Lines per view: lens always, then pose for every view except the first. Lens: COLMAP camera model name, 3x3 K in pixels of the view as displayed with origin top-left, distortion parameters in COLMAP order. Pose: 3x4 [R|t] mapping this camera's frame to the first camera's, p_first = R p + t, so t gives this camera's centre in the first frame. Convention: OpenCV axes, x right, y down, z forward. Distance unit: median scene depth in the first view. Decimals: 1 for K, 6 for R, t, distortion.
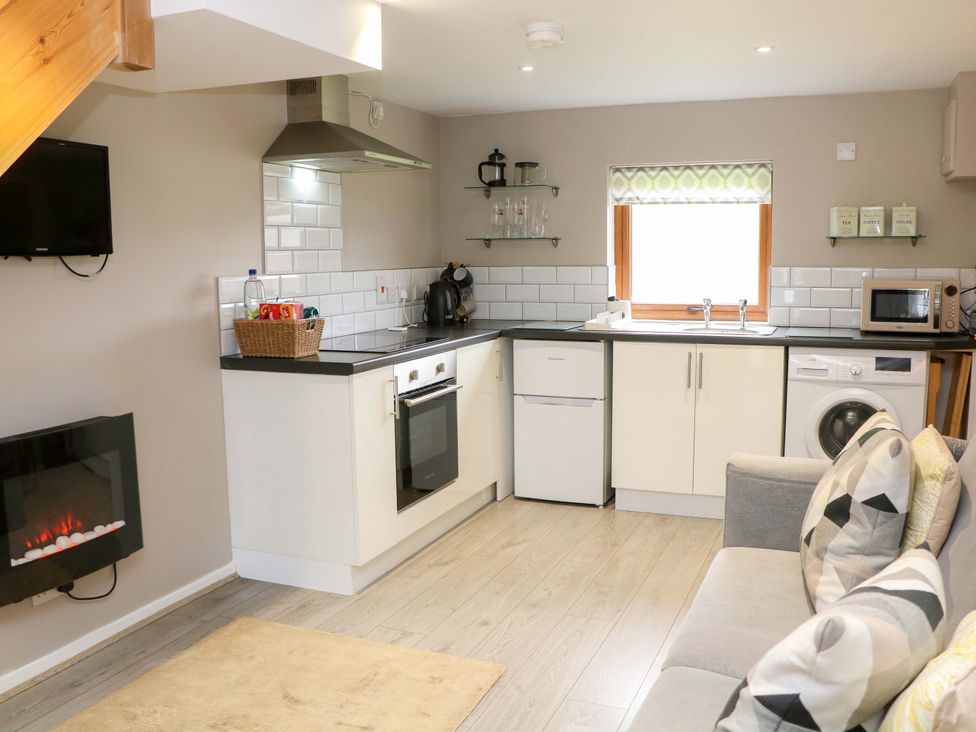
lens RADIAL K [[875.5, 0, 486.8], [0, 875.5, 373.8], [0, 0, 1]] dist [-0.160504, 0.089564]
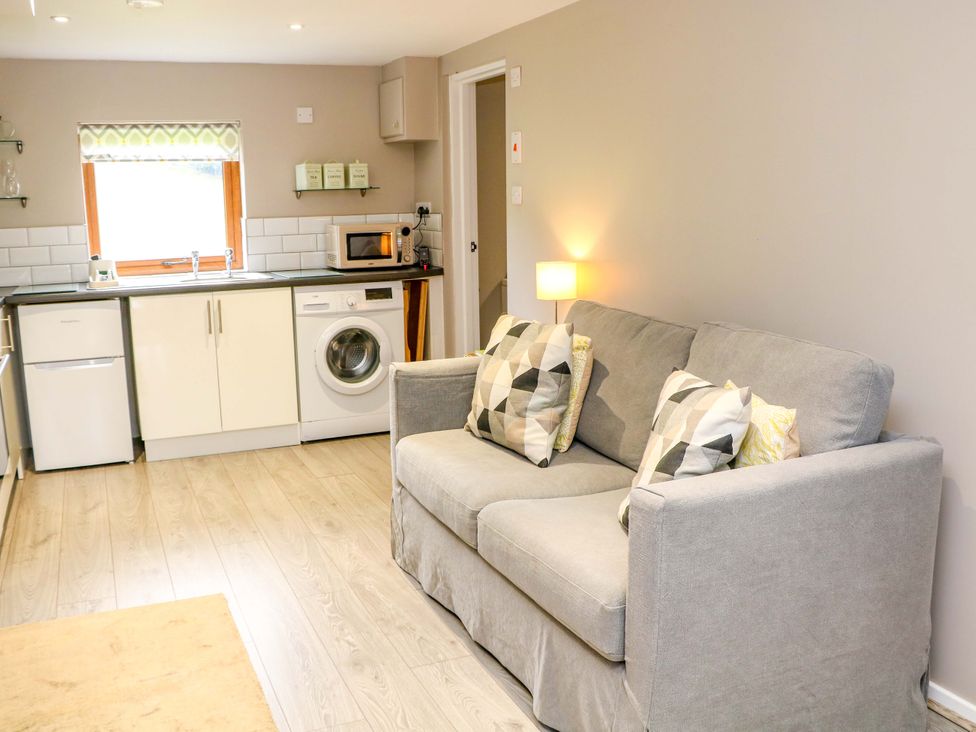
lens RADIAL K [[875.5, 0, 491.9], [0, 875.5, 363.7], [0, 0, 1]] dist [-0.160504, 0.089564]
pose [[0.699174, -0.132152, 0.702632, -0.279392], [0.105206, 0.991087, 0.081717, 0.002657], [-0.707168, 0.016786, 0.706846, 0.003304]]
